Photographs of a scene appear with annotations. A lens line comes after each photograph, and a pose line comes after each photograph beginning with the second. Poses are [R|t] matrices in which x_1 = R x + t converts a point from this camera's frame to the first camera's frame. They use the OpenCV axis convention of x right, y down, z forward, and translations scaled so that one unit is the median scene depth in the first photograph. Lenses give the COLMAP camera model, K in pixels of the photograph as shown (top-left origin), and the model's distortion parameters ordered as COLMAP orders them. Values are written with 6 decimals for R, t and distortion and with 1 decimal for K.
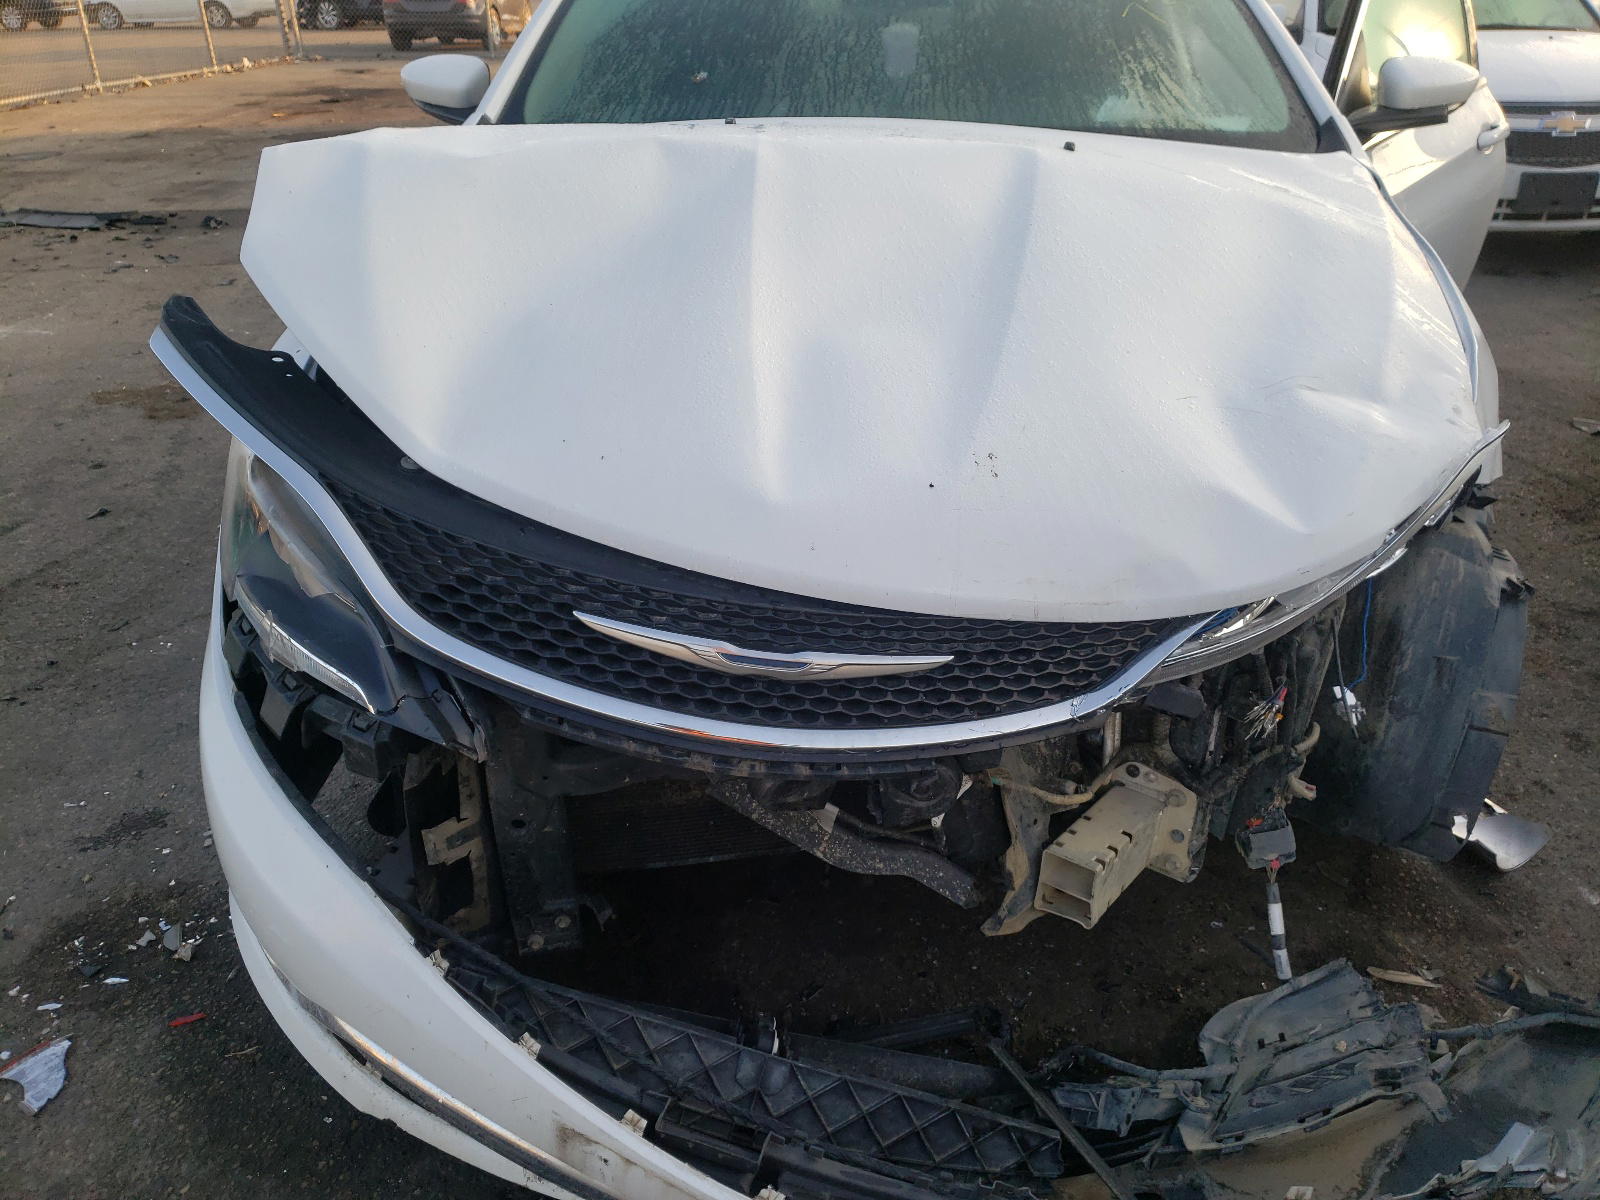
lens RADIAL K [[1251.9, 0, 800.0], [0, 1251.9, 600.0], [0, 0, 1]] dist [0.067630, -0.076450]
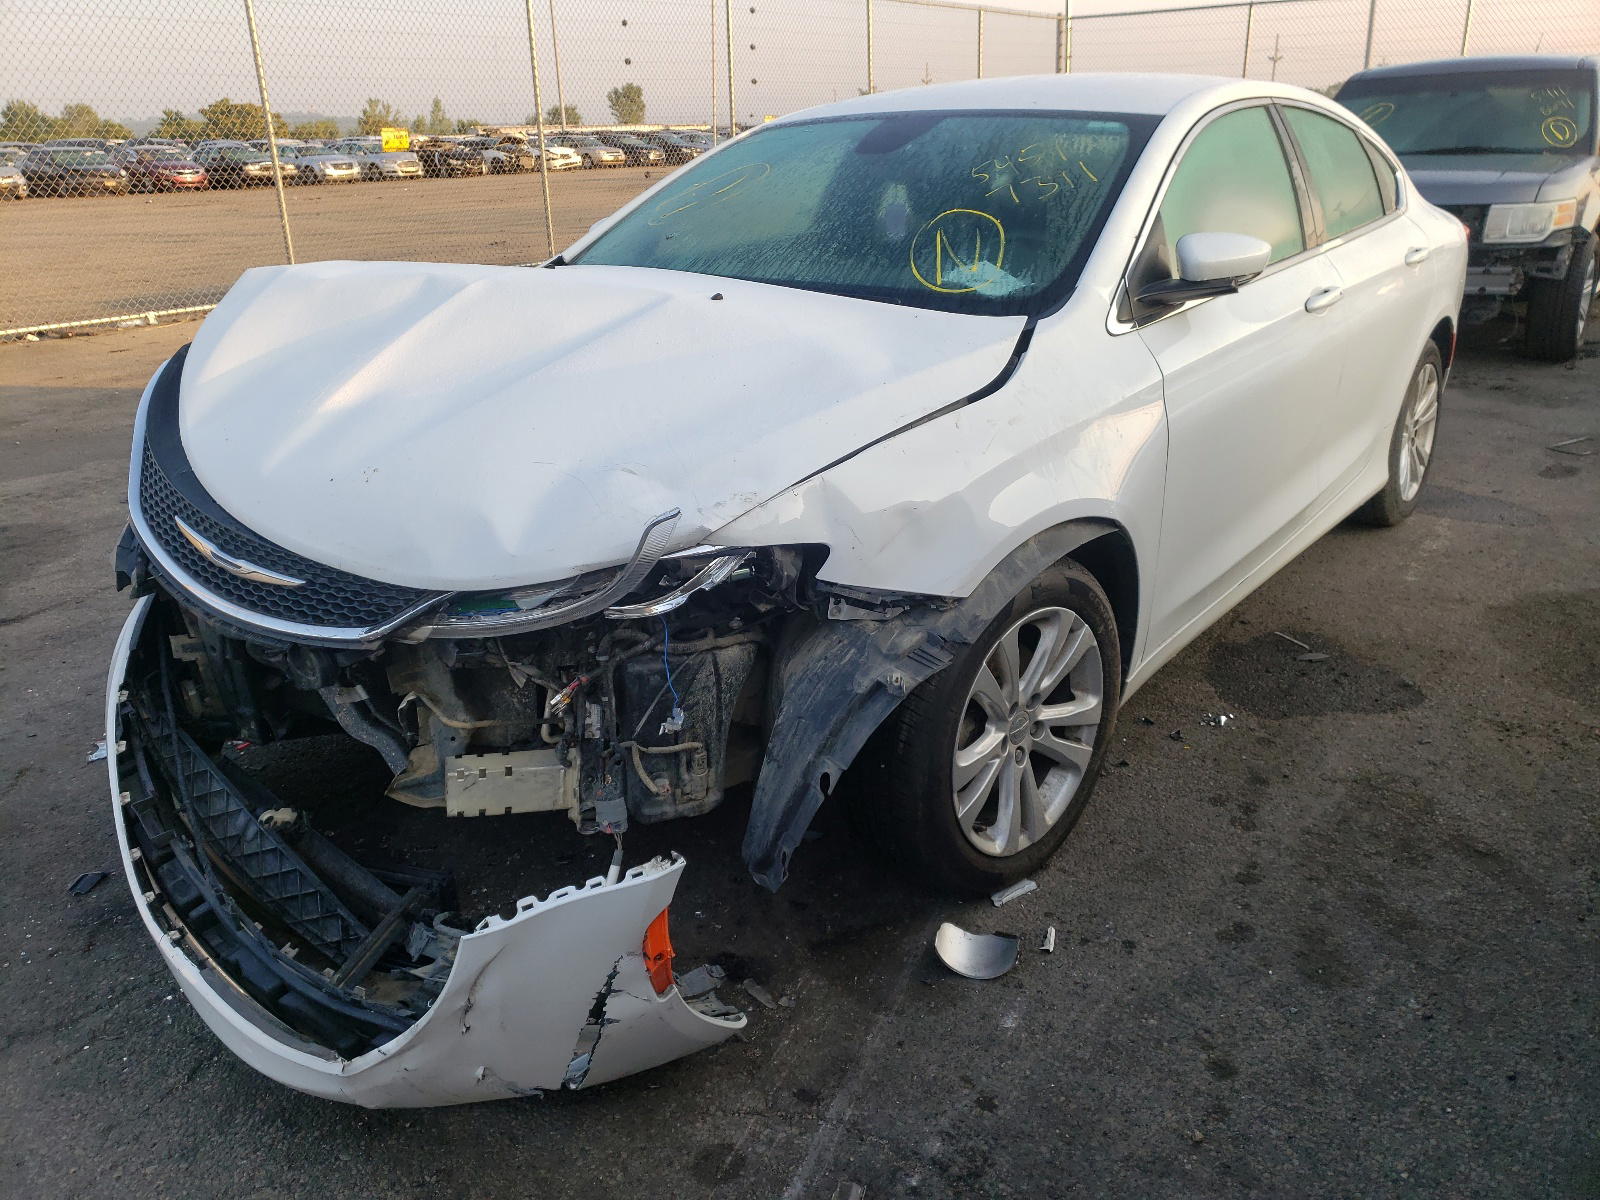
lens RADIAL K [[1262.6, 0, 824.8], [0, 1262.6, 596.5], [0, 0, 1]] dist [0.060699, -0.095051]
pose [[0.805130, 0.191266, -0.561412, 1.560819], [-0.245474, 0.969157, -0.021859, -0.064931], [0.539915, 0.155412, 0.827248, -0.003196]]
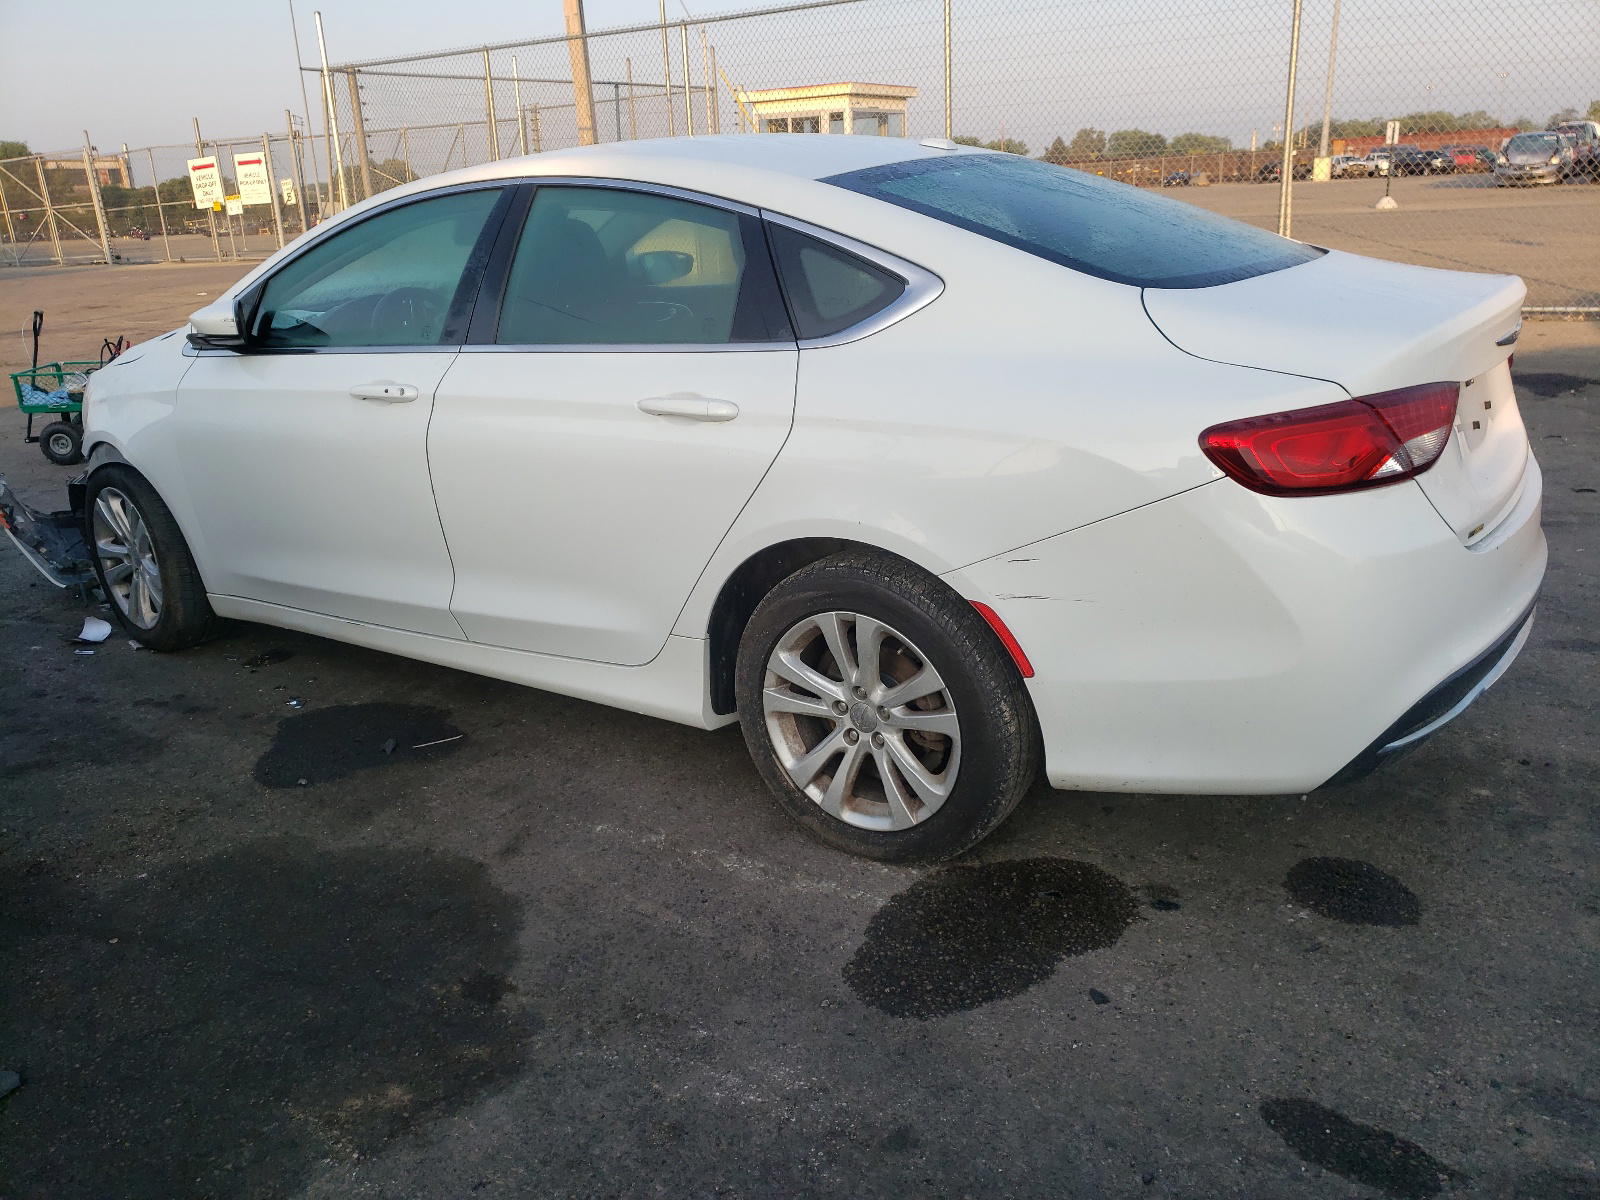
lens RADIAL K [[1251.9, 0, 800.0], [0, 1251.9, 600.0], [0, 0, 1]] dist [0.067630, -0.076450]
pose [[-0.531337, 0.287054, -0.797045, 2.452175], [-0.364464, 0.771866, 0.520950, -2.110075], [0.764753, 0.567294, -0.305501, 3.922879]]
